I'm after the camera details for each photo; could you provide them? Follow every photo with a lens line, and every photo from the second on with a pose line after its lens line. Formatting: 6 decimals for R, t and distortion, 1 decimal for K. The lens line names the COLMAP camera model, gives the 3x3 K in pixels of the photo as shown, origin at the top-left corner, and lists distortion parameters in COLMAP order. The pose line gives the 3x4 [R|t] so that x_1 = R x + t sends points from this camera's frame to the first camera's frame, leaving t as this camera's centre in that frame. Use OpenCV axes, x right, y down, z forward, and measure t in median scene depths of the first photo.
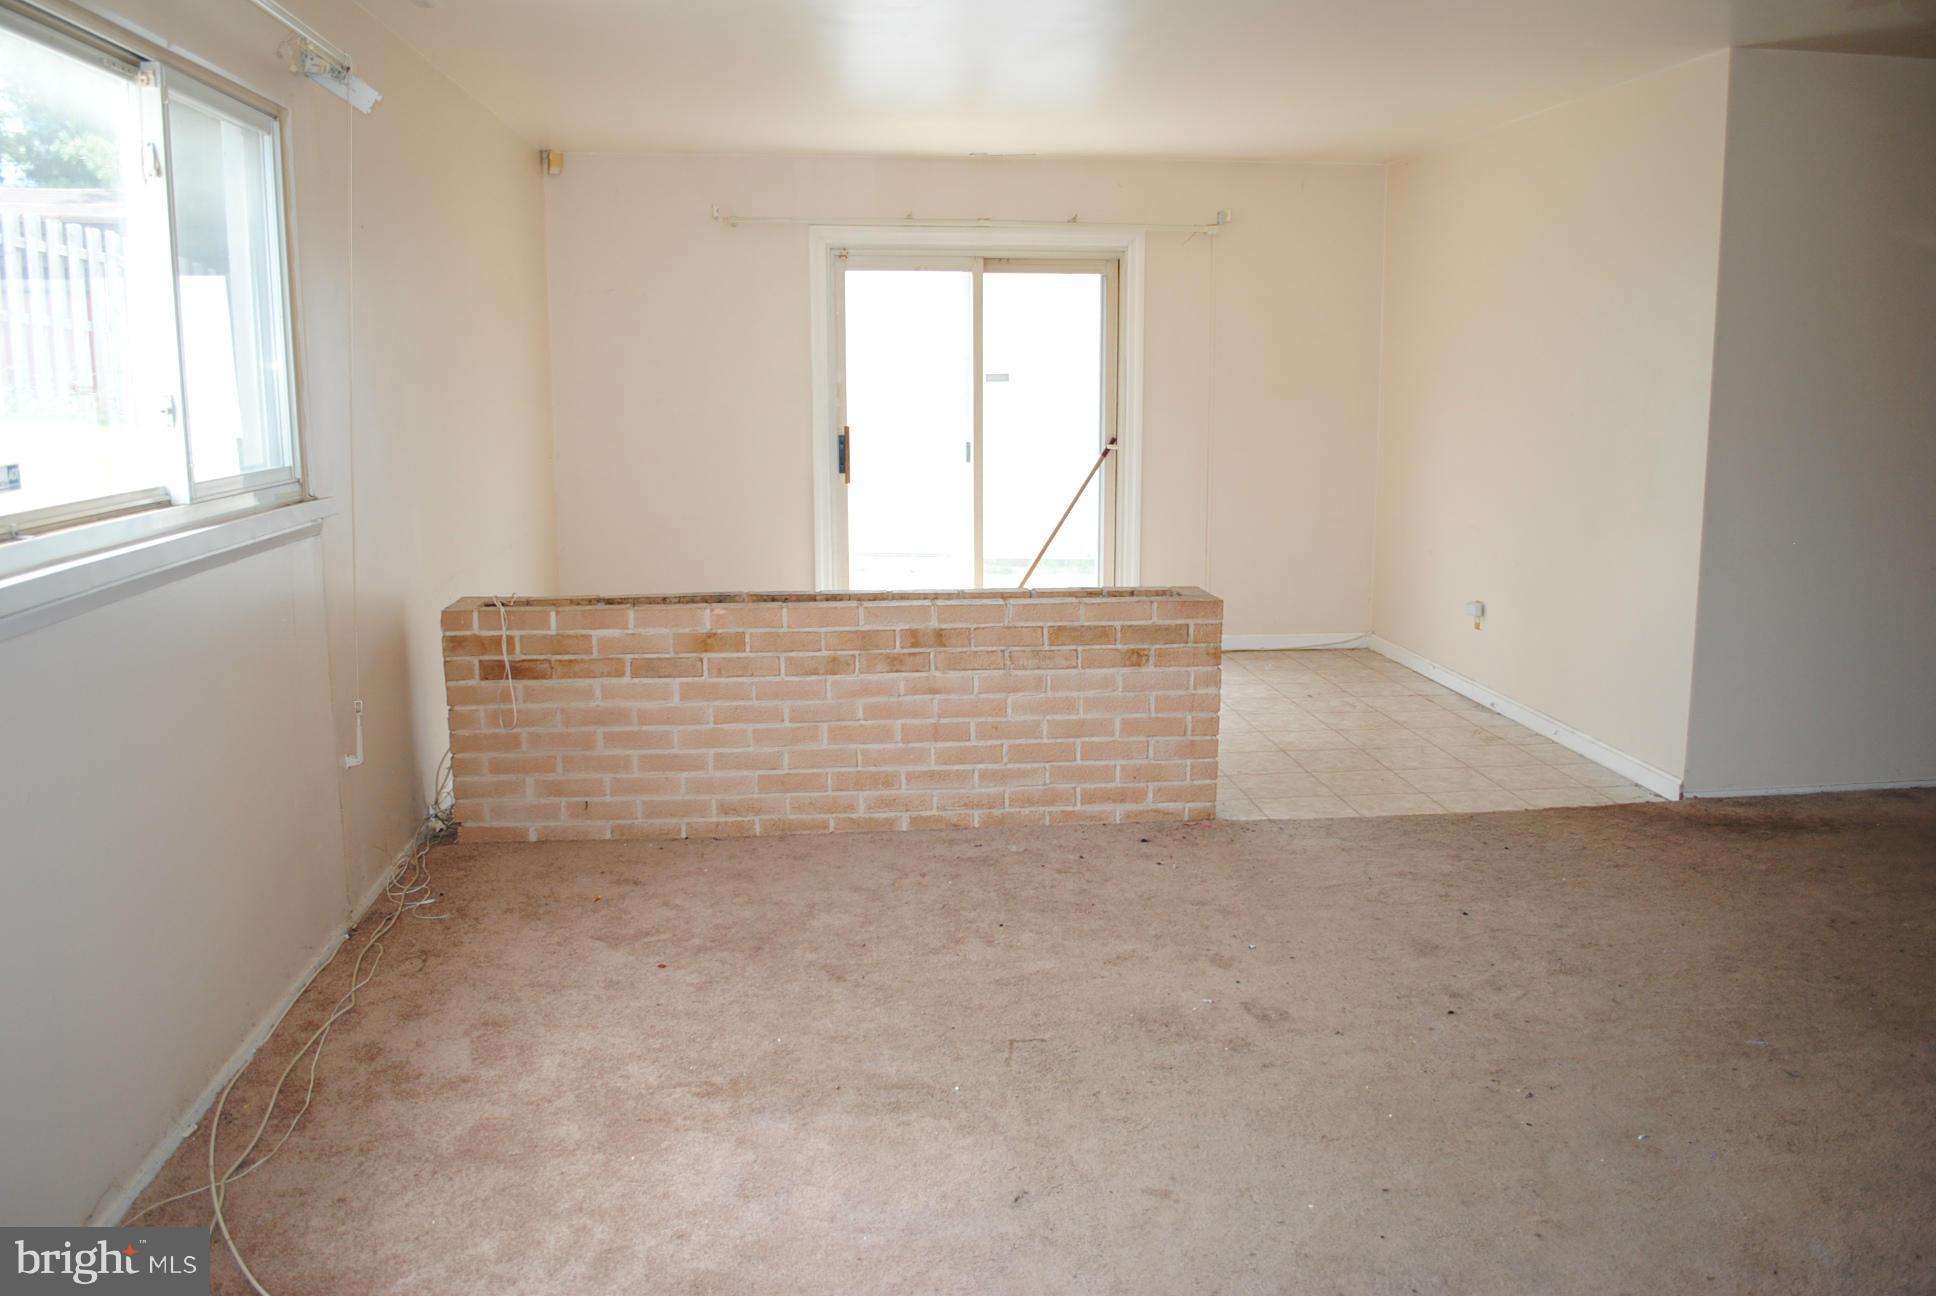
lens RADIAL K [[1528.1, 0, 967.5], [0, 1528.1, 648.6], [0, 0, 1]] dist [-0.087236, 0.013808]
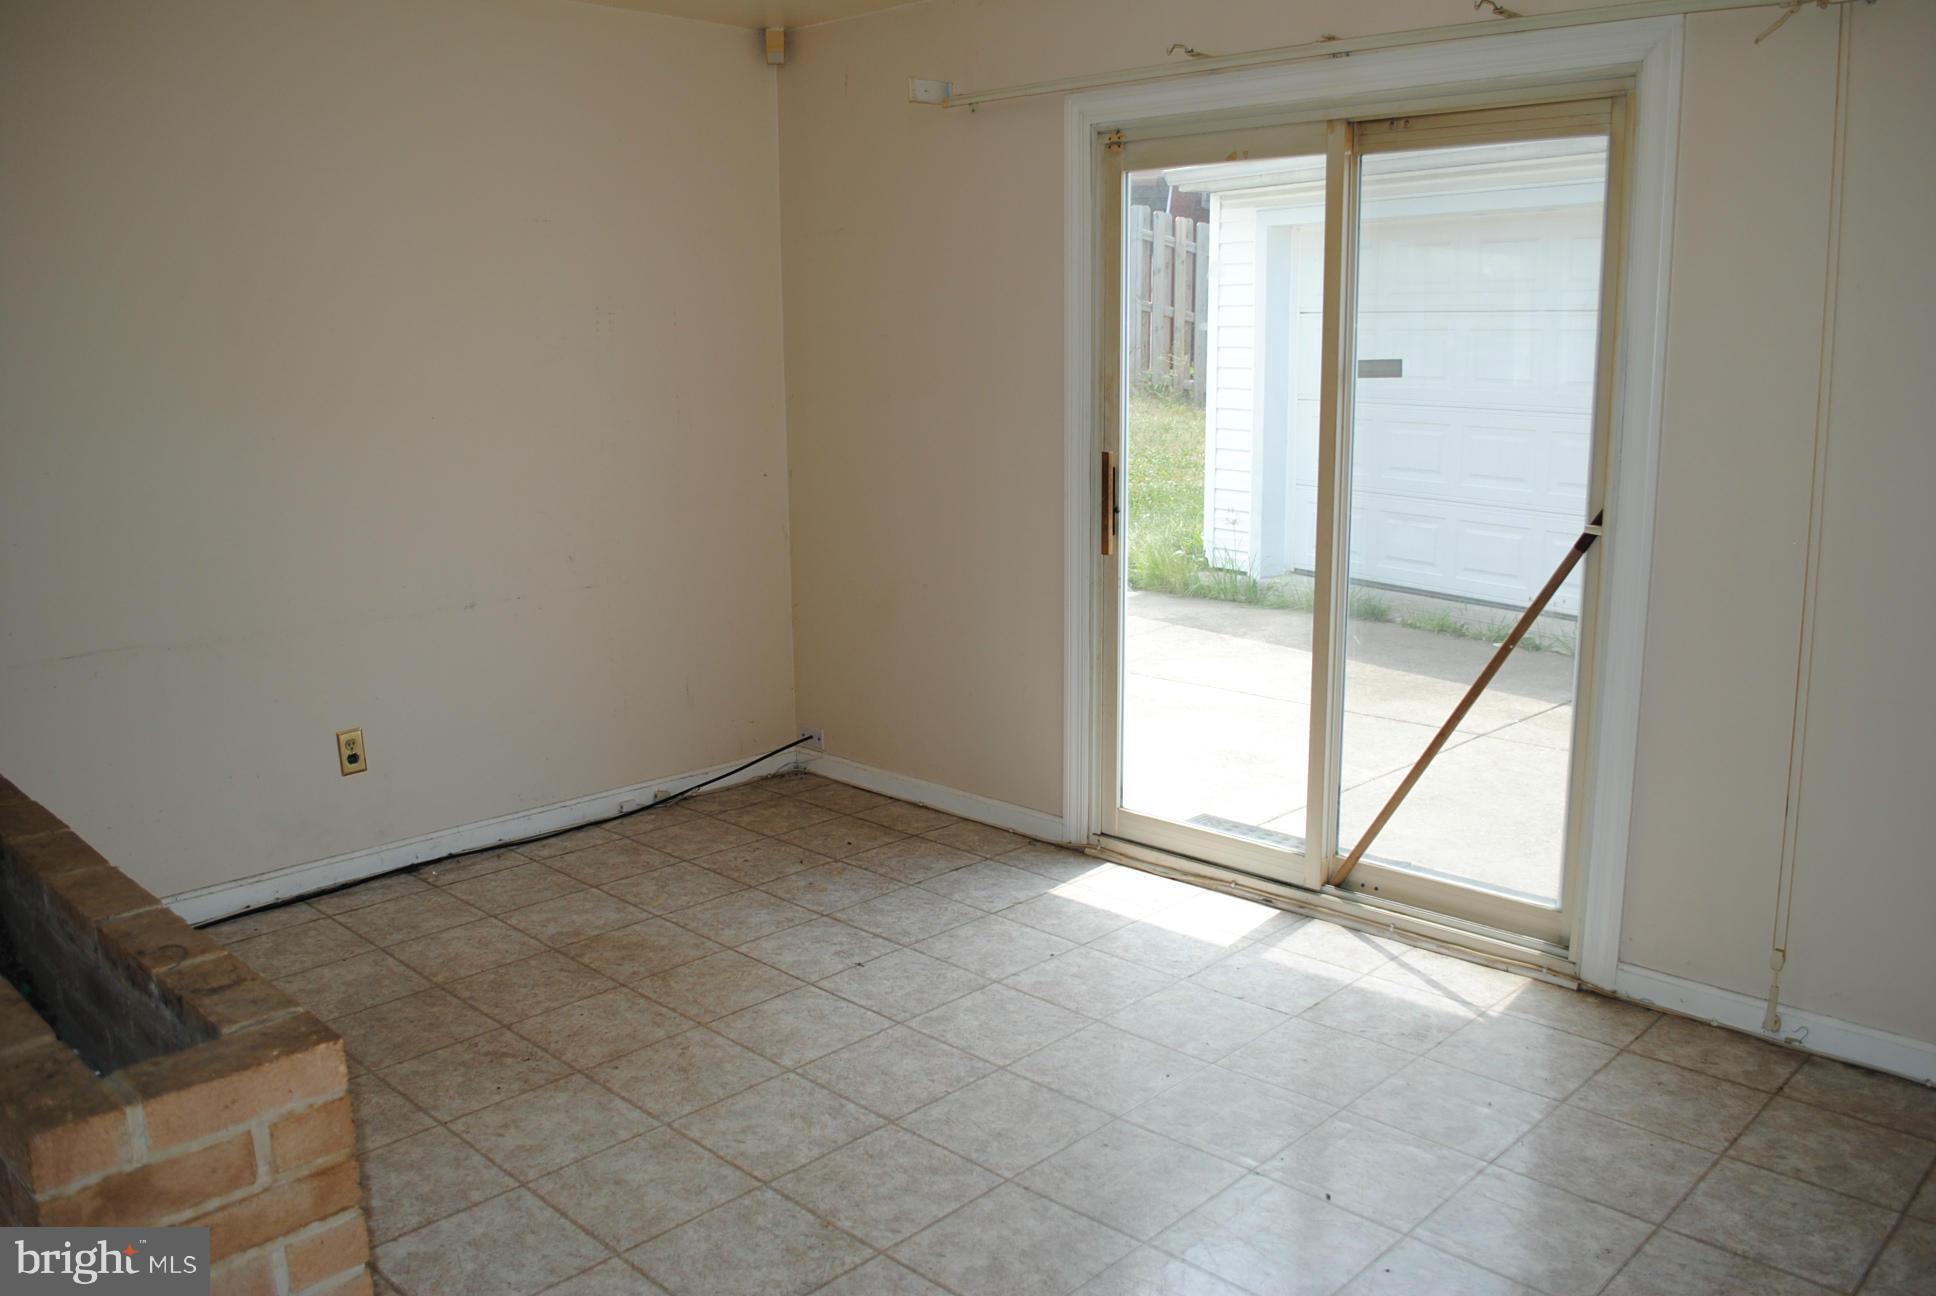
lens RADIAL K [[1528.1, 0, 968.6], [0, 1528.1, 648.7], [0, 0, 1]] dist [-0.087236, 0.013808]
pose [[0.642870, 0.147728, -0.751595, 0.316589], [-0.126897, 0.988207, 0.085695, -0.116003], [0.755391, 0.040284, 0.654035, 0.597299]]
